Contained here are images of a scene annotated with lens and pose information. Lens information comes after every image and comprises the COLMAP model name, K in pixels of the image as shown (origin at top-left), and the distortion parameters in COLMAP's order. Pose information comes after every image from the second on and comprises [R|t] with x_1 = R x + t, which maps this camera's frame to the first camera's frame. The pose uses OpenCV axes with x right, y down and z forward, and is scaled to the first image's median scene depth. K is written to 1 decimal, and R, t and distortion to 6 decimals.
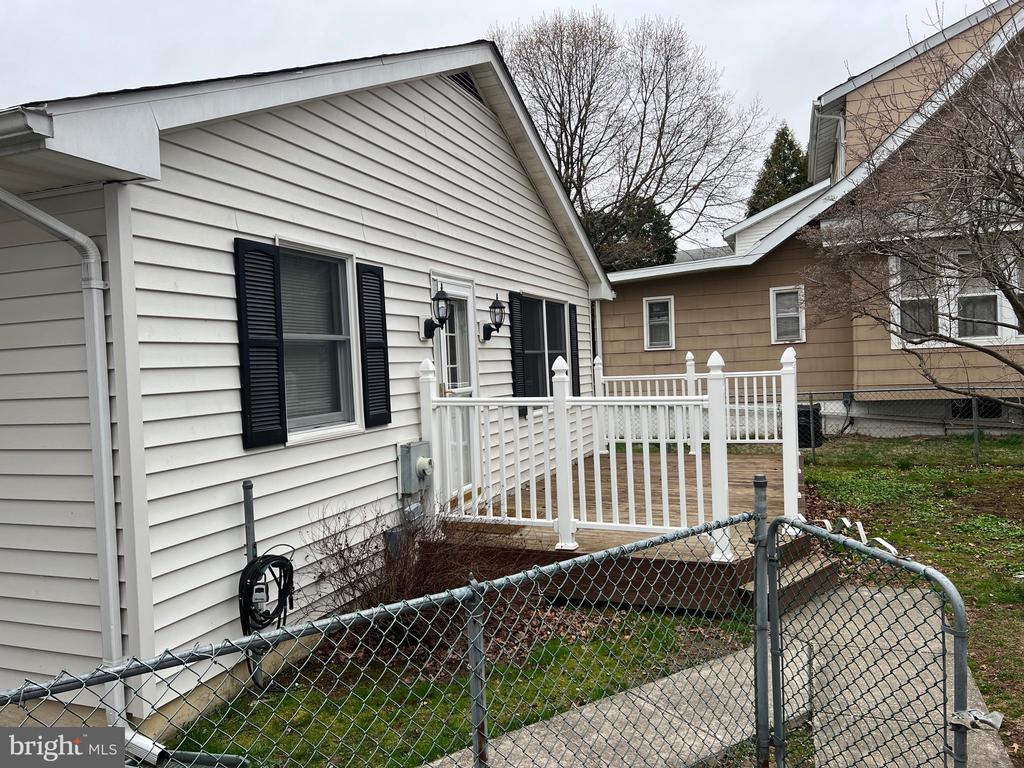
lens RADIAL K [[755.4, 0, 511.4], [0, 755.4, 380.5], [0, 0, 1]] dist [0.004572, -0.022157]
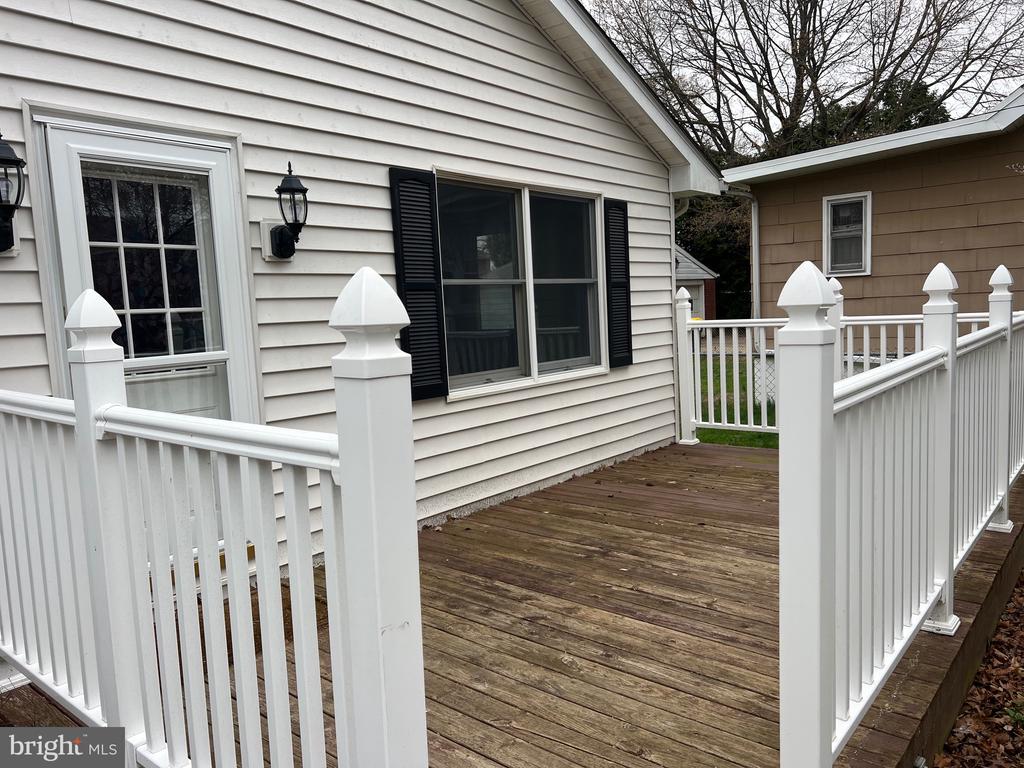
lens RADIAL K [[755.4, 0, 514.0], [0, 755.4, 386.0], [0, 0, 1]] dist [0.004572, -0.022157]
pose [[0.941918, 0.021264, -0.335170, 0.145209], [0.007652, 0.996376, 0.084715, -0.004582], [0.335756, -0.082360, 0.938341, 0.286947]]
